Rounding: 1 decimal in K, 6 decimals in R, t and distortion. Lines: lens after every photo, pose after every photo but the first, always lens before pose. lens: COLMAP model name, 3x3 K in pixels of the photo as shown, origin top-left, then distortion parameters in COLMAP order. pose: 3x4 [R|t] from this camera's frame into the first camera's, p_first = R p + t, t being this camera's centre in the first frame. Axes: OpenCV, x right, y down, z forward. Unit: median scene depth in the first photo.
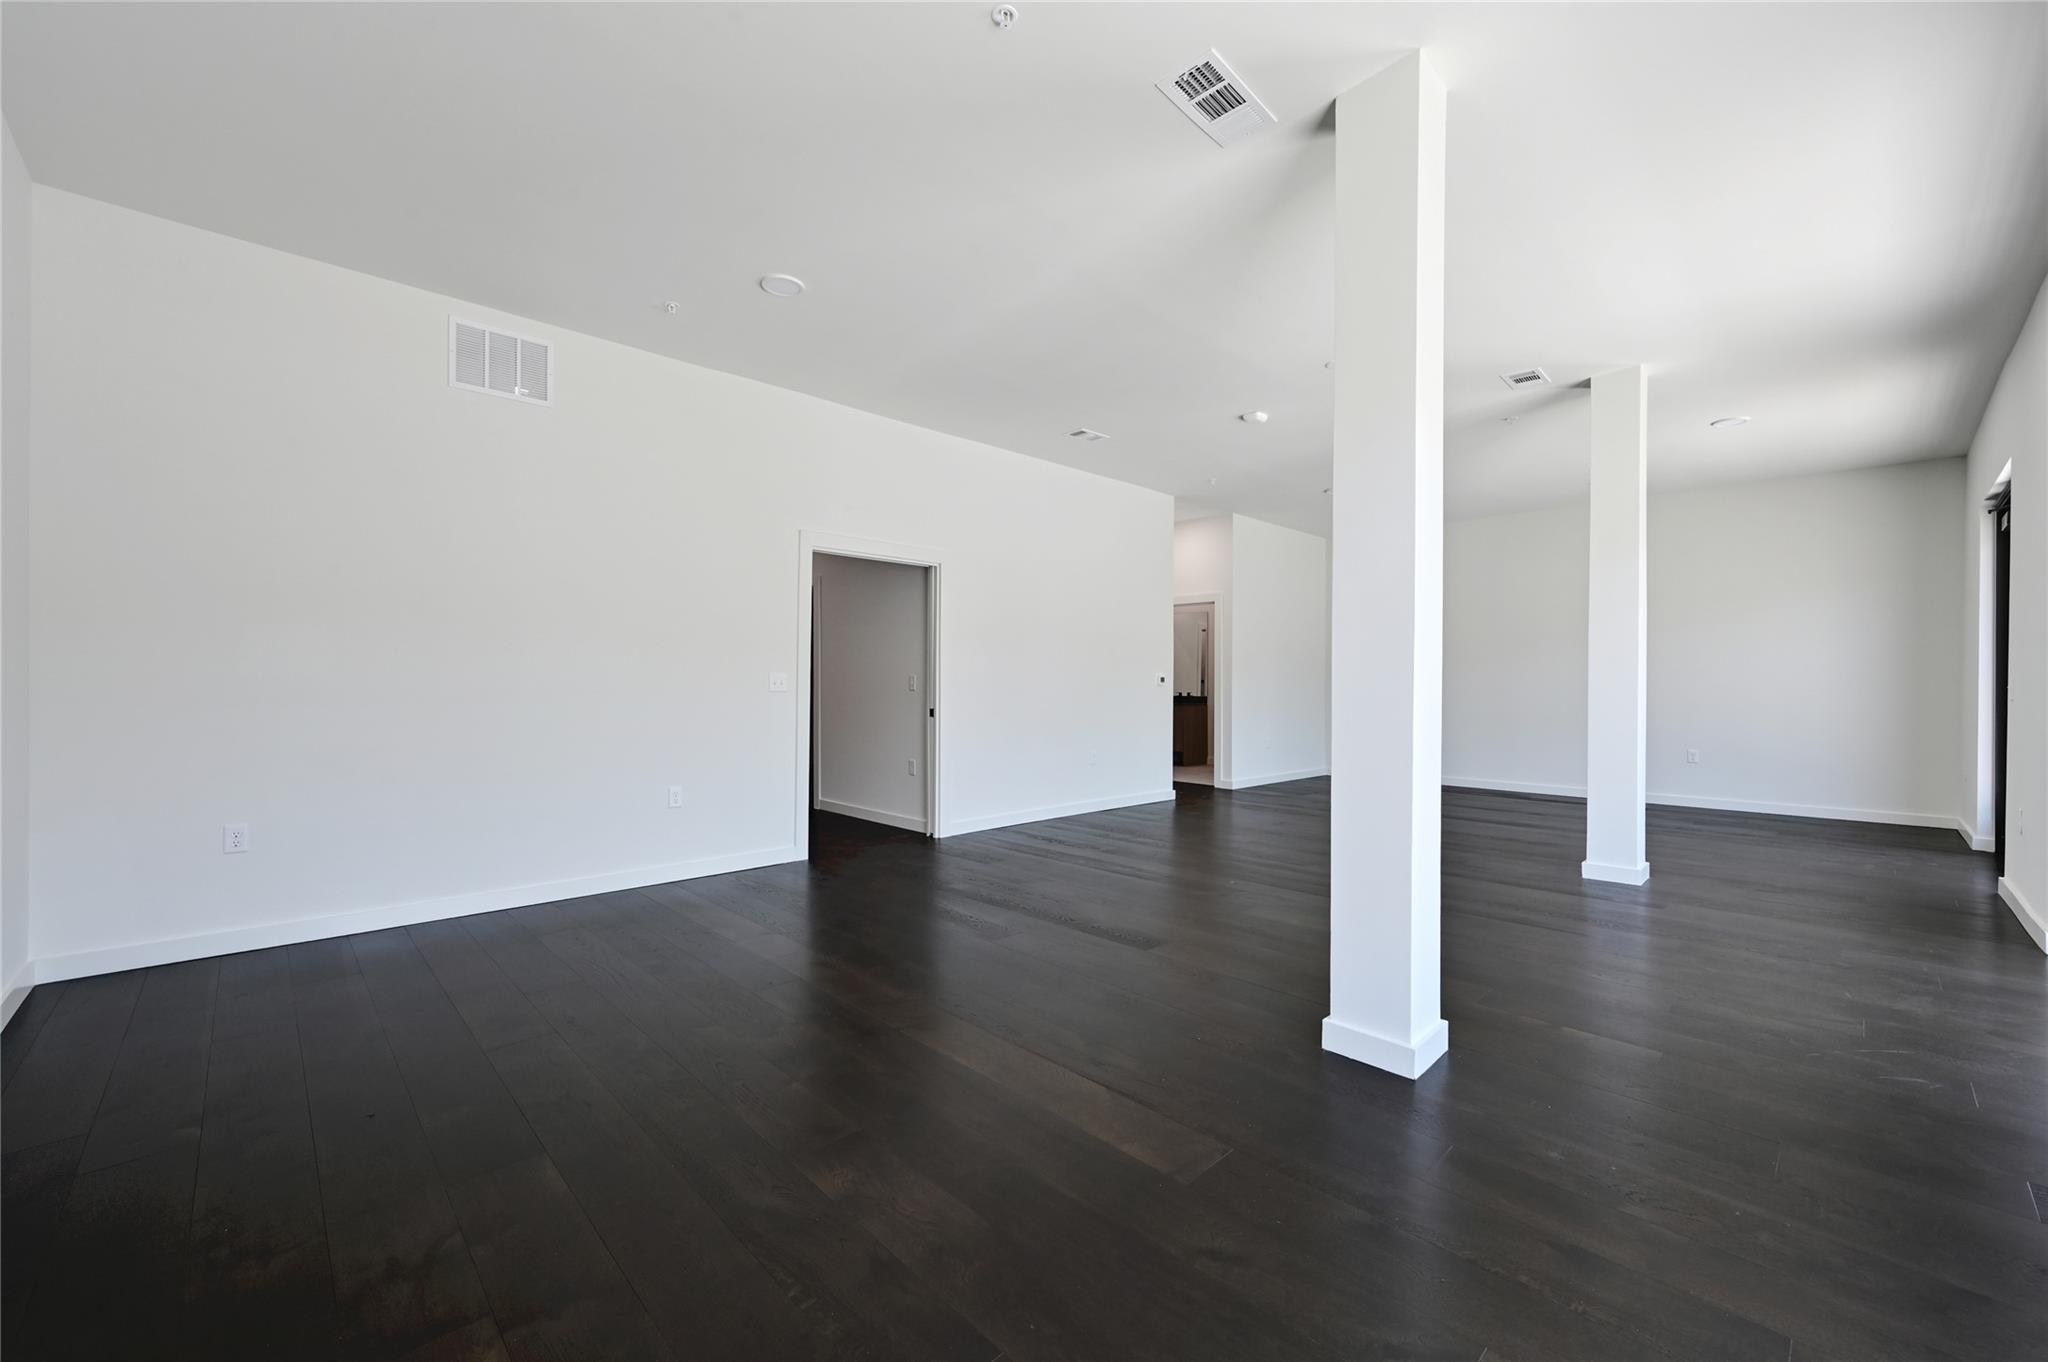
lens RADIAL K [[813.5, 0, 1034.8], [0, 813.5, 686.8], [0, 0, 1]] dist [0.003165, 0.000150]
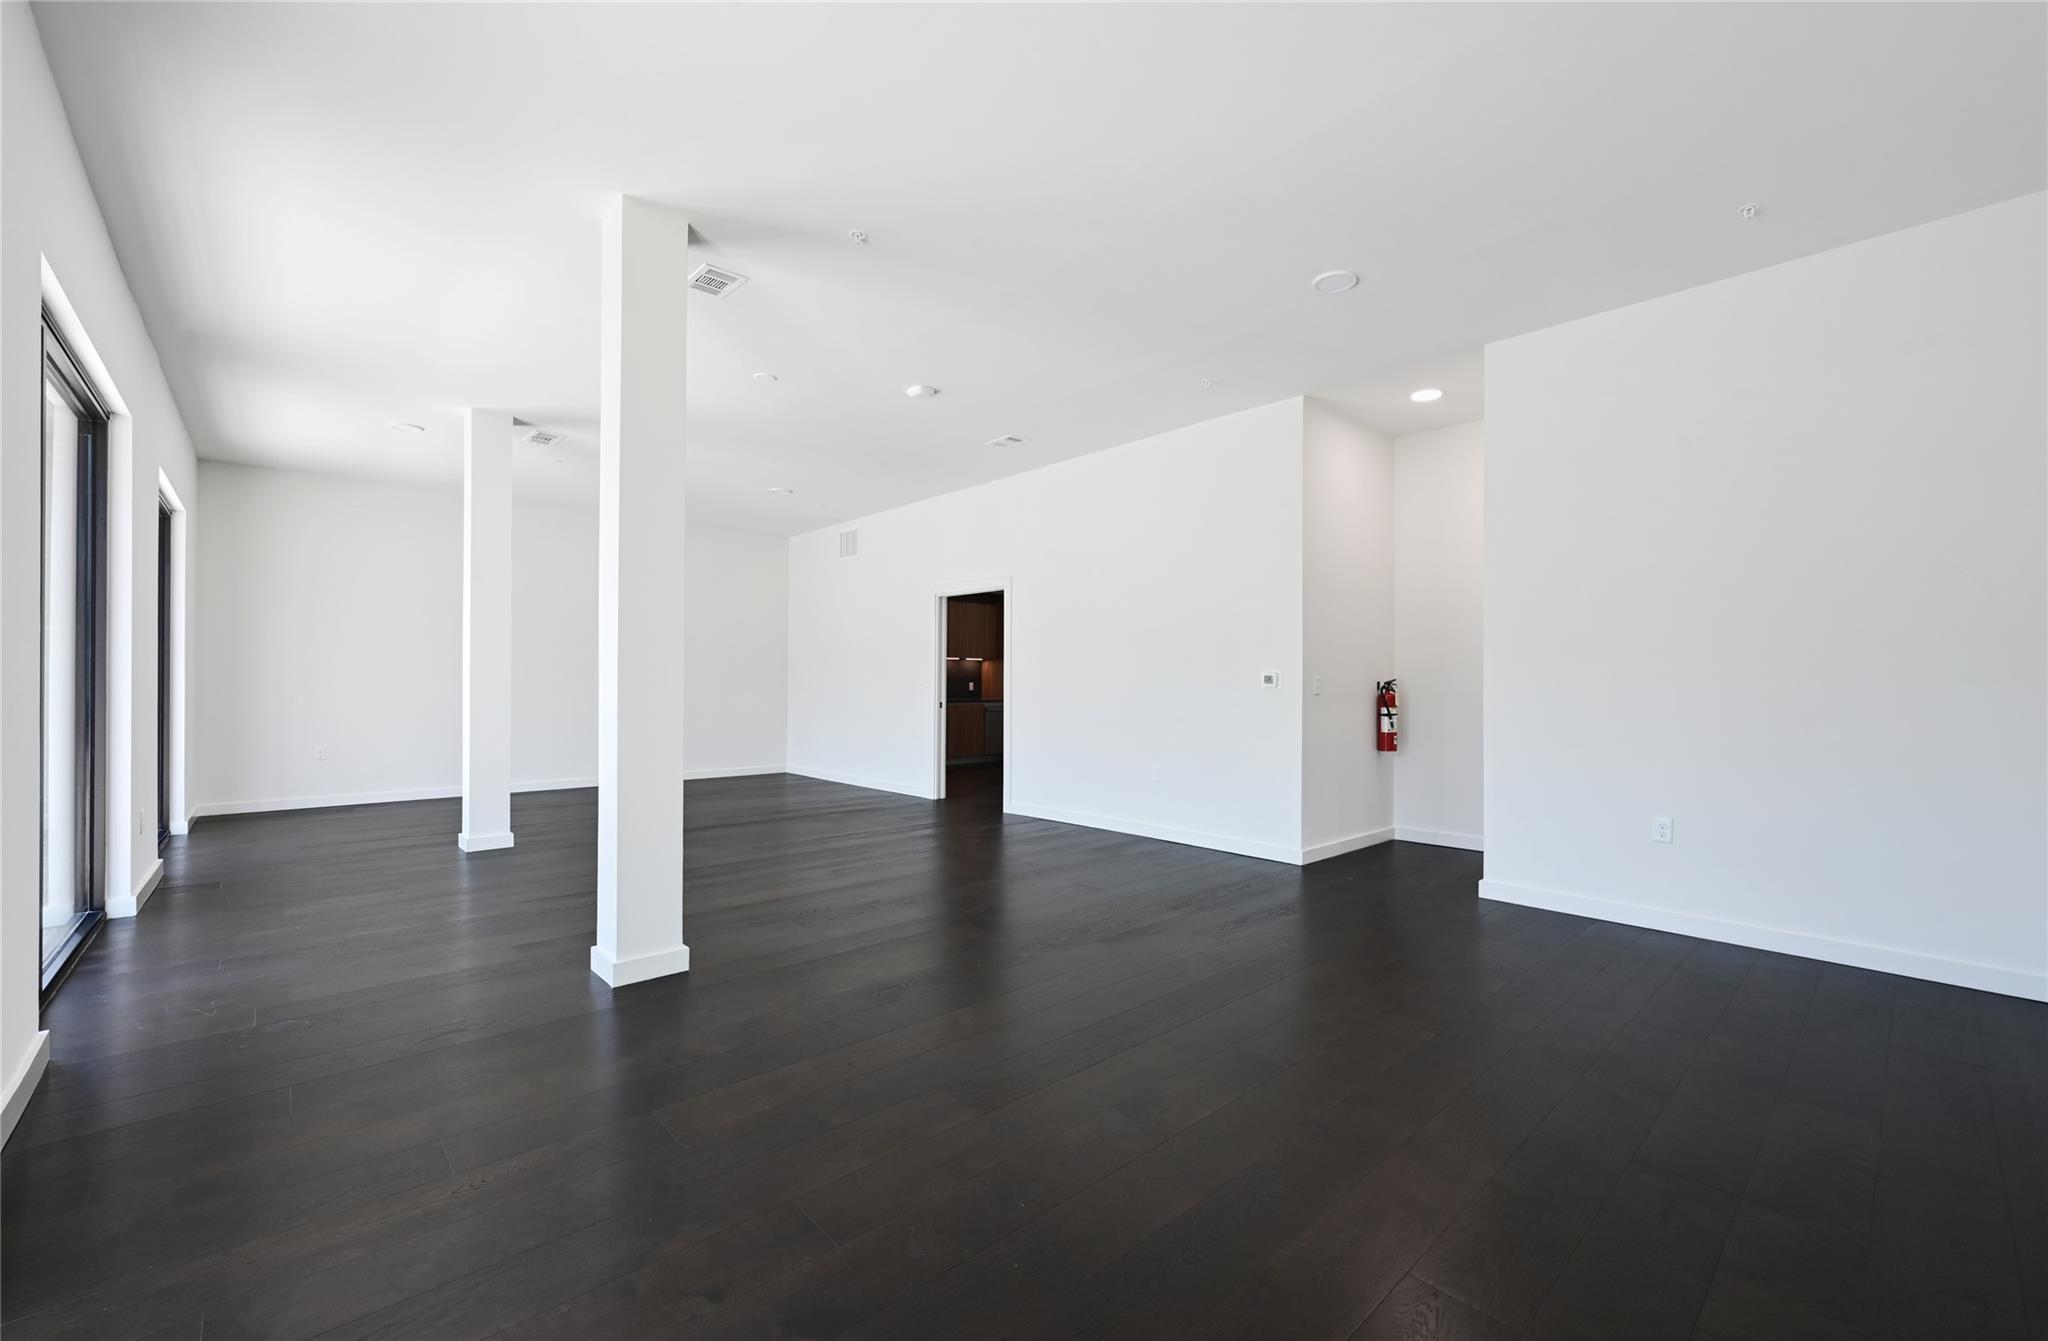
lens RADIAL K [[824.2, 0, 1024.0], [0, 824.2, 670.5], [0, 0, 1]] dist [-0.000457, -0.000076]
pose [[-0.037648, -0.012337, -0.999215, 1.211202], [-0.002998, 0.999921, -0.012233, -0.012559], [0.999287, 0.002535, -0.037682, 1.176562]]
